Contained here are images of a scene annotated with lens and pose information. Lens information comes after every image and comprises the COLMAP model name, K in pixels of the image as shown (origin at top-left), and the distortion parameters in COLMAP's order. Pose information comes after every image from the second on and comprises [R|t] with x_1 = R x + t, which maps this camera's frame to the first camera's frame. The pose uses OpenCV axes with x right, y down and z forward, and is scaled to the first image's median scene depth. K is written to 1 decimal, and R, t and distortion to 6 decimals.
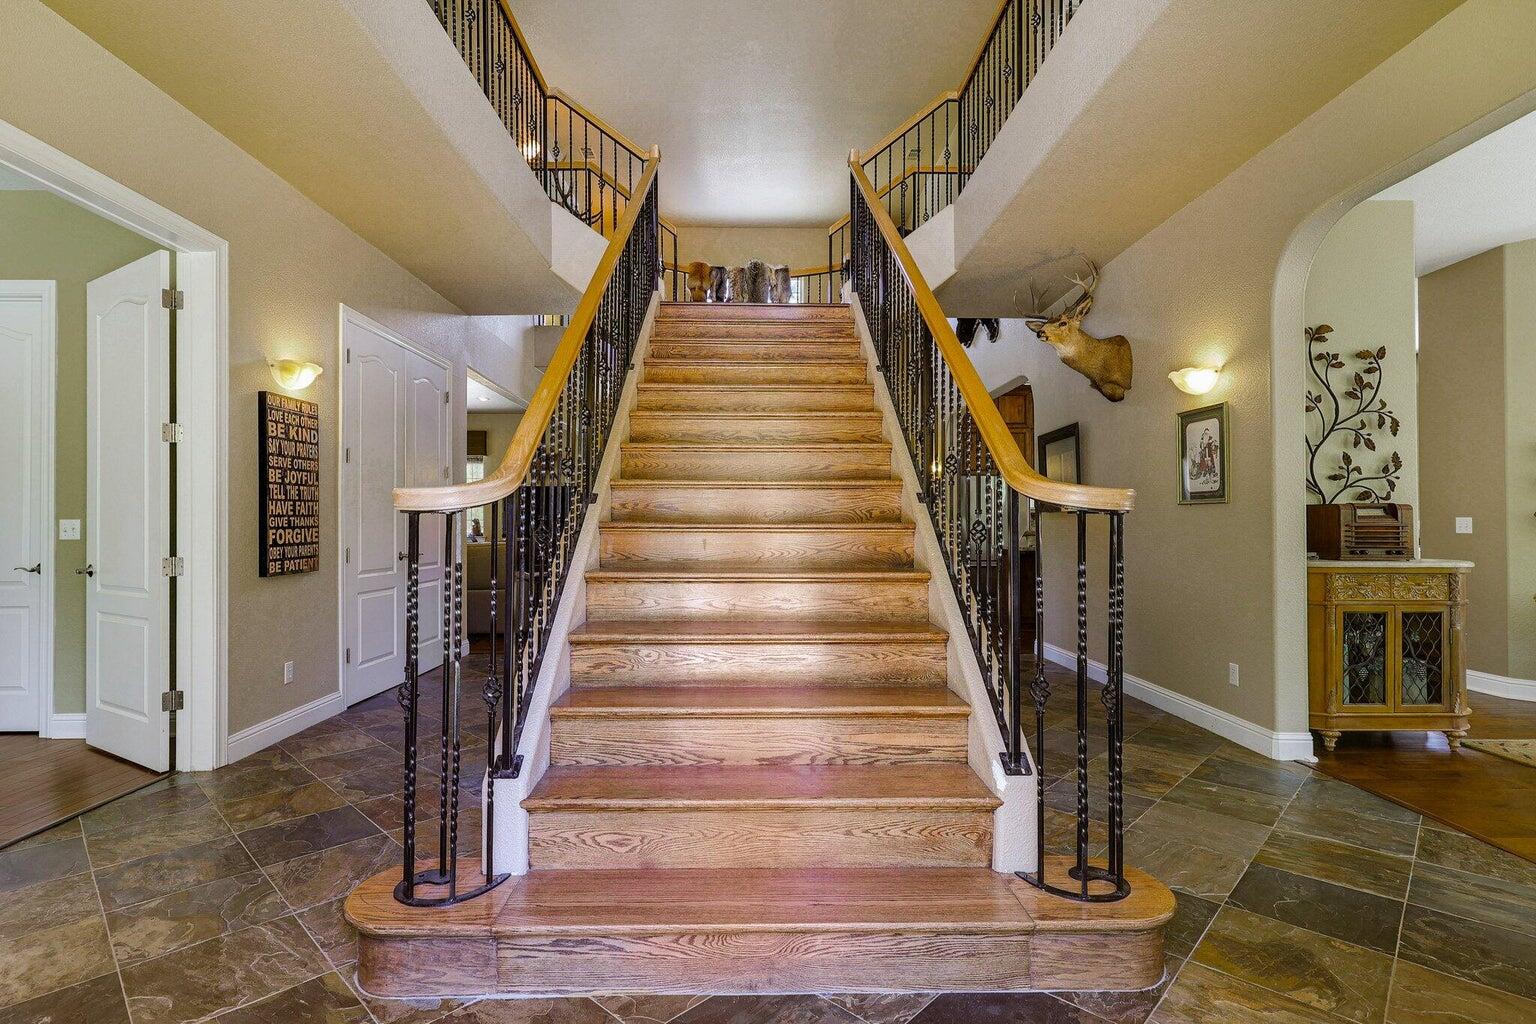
lens RADIAL K [[710.9, 0, 766.3], [0, 710.9, 512.1], [0, 0, 1]] dist [-0.003557, -0.001636]
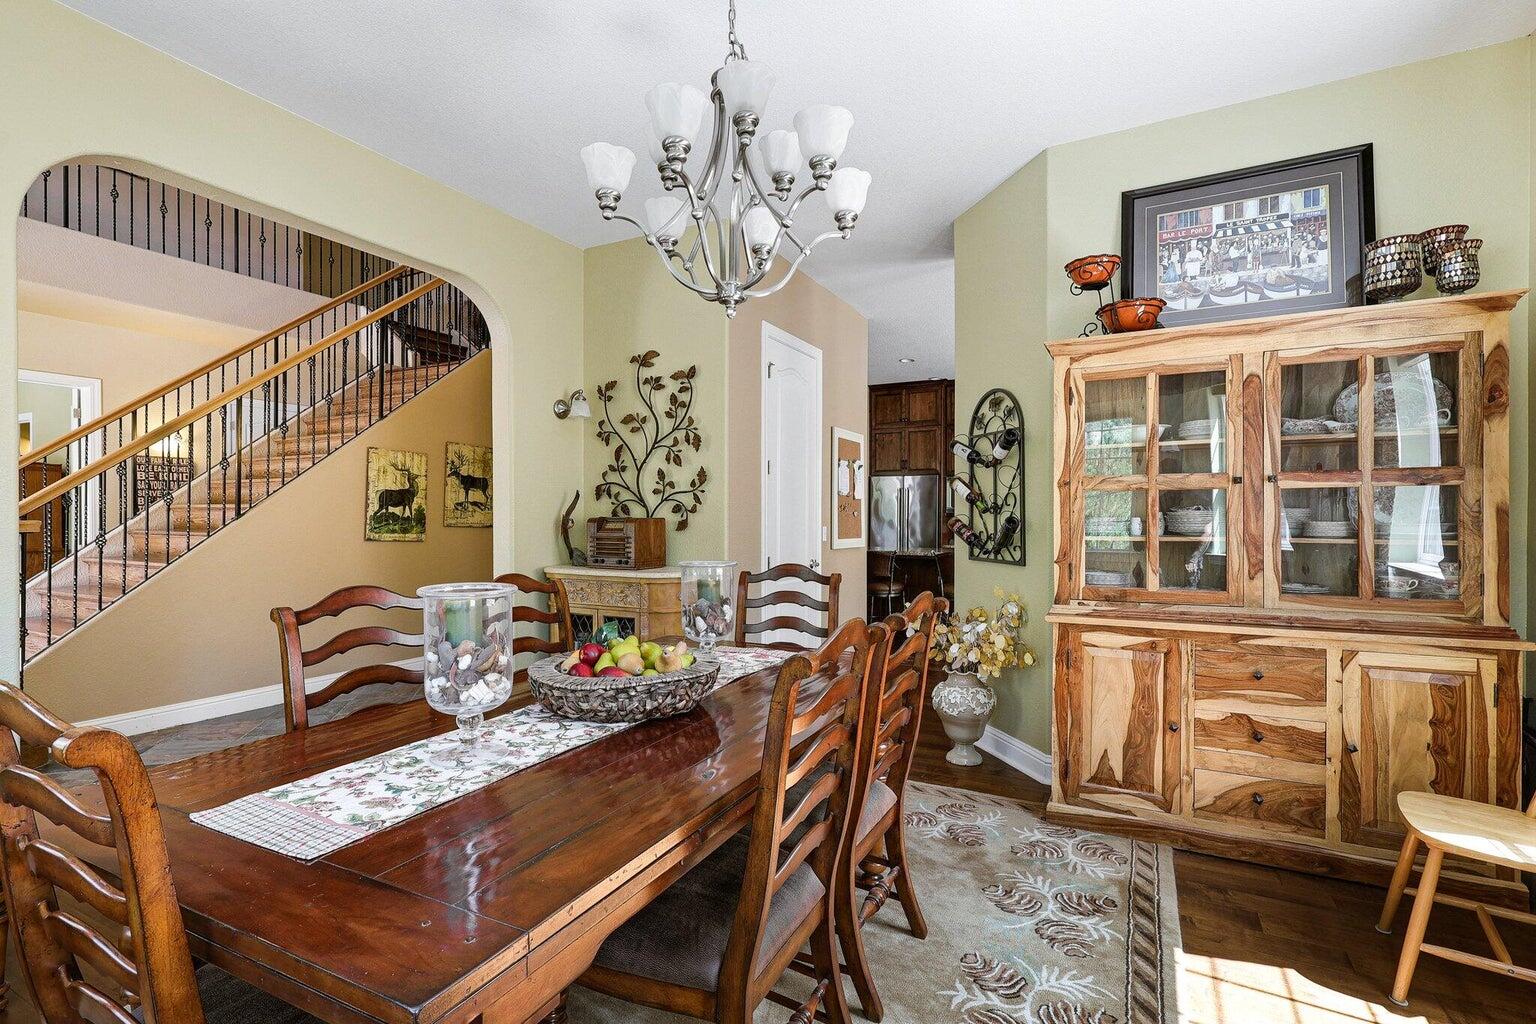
lens RADIAL K [[710.9, 0, 770.1], [0, 710.9, 514.0], [0, 0, 1]] dist [-0.003557, -0.001636]
pose [[0.879995, 0.000838, -0.474982, 1.469055], [0.000871, 0.999994, 0.003378, -0.018882], [0.474982, -0.003387, 0.879989, 0.131324]]
